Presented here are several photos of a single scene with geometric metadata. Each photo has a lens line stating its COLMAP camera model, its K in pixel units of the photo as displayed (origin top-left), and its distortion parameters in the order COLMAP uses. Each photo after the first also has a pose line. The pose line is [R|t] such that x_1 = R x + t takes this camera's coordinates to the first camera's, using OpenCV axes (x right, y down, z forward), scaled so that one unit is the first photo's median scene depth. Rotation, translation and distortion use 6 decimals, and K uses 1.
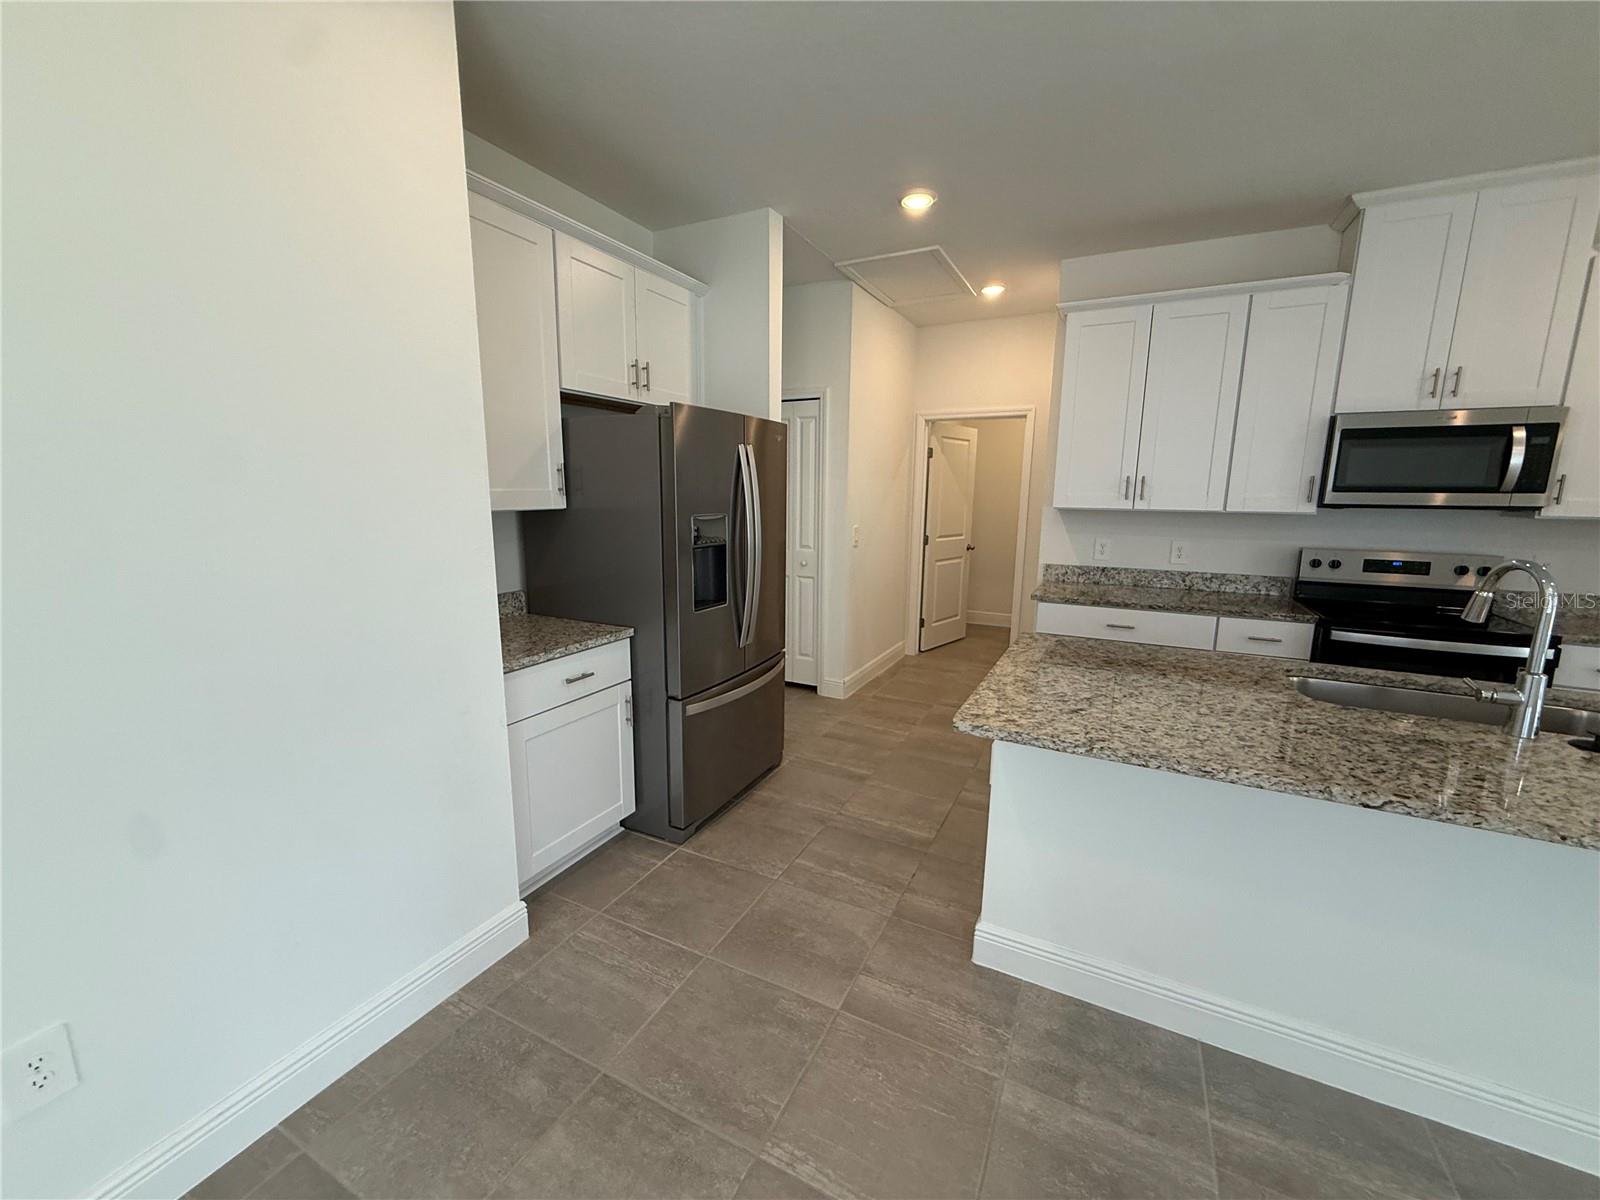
lens RADIAL K [[639.2, 0, 799.1], [0, 639.2, 596.4], [0, 0, 1]] dist [-0.000403, 0.000045]
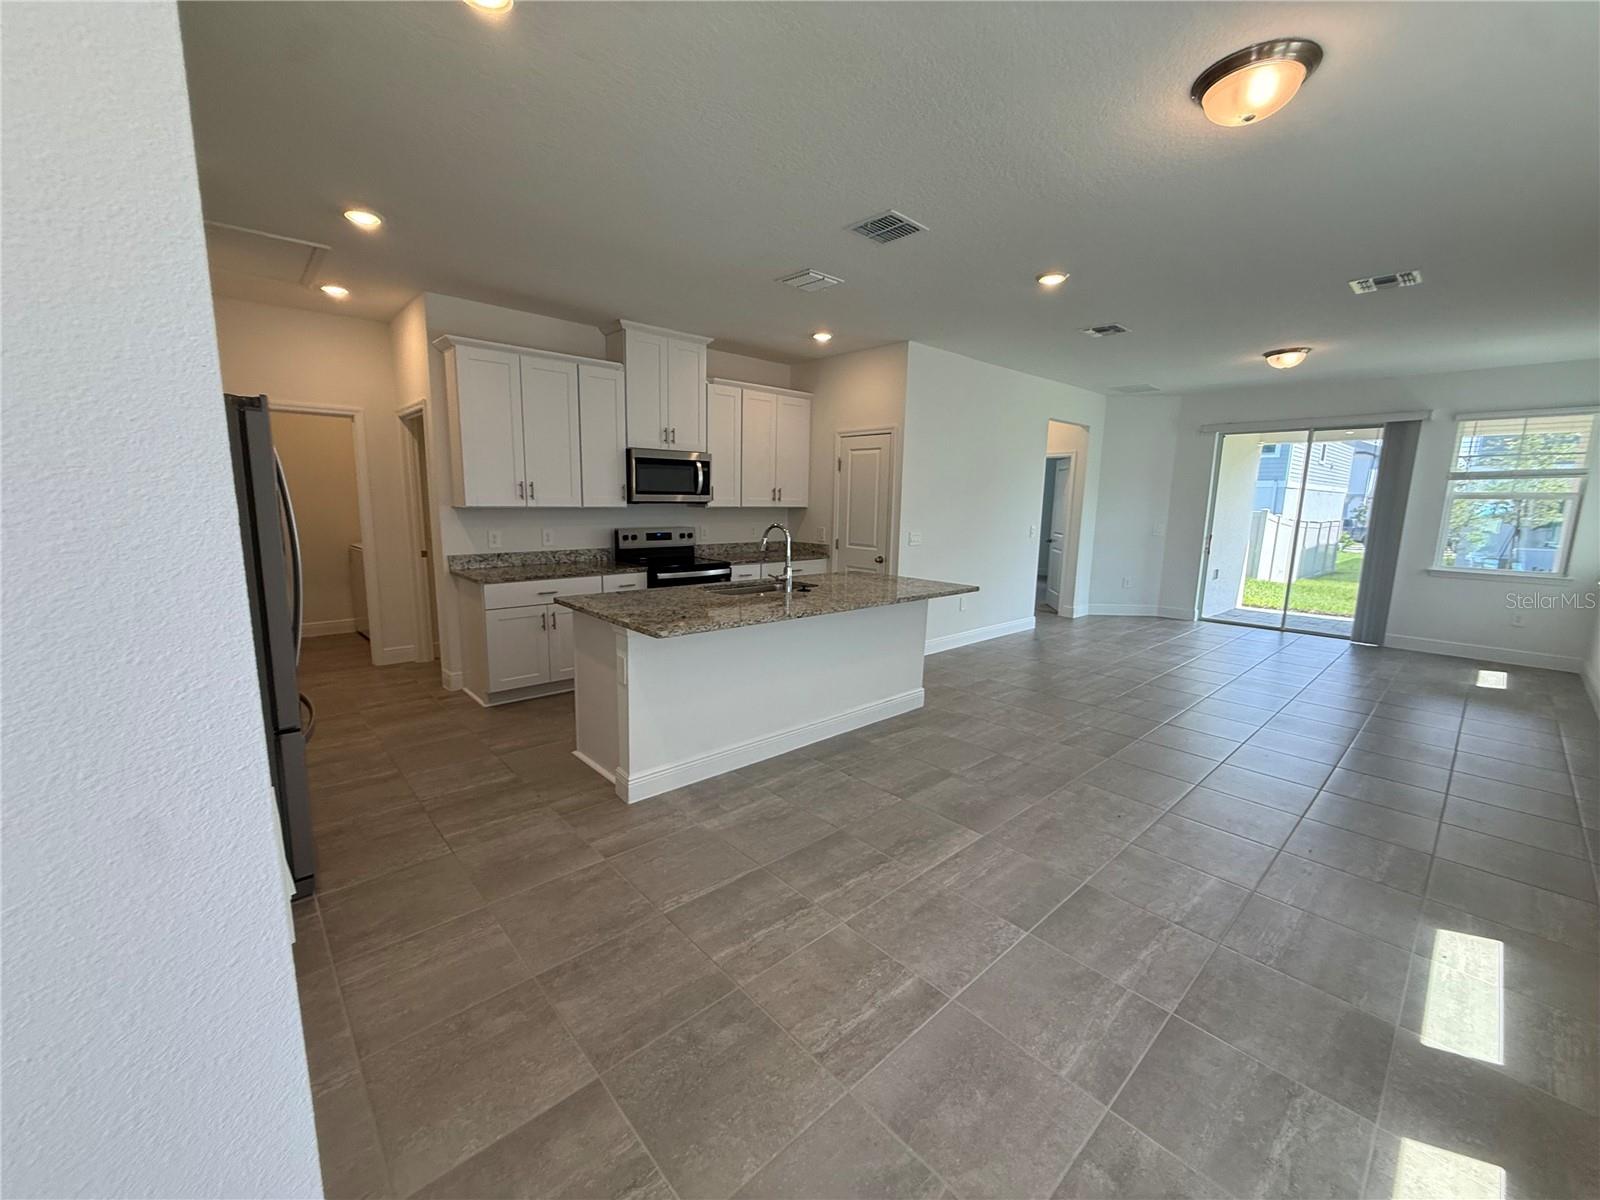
lens RADIAL K [[639.2, 0, 799.1], [0, 639.2, 596.4], [0, 0, 1]] dist [-0.000403, 0.000045]
pose [[0.349226, -0.148369, 0.925218, -0.641778], [0.141899, 0.984372, 0.104295, -0.013172], [-0.926232, 0.094864, 0.364821, 0.011806]]
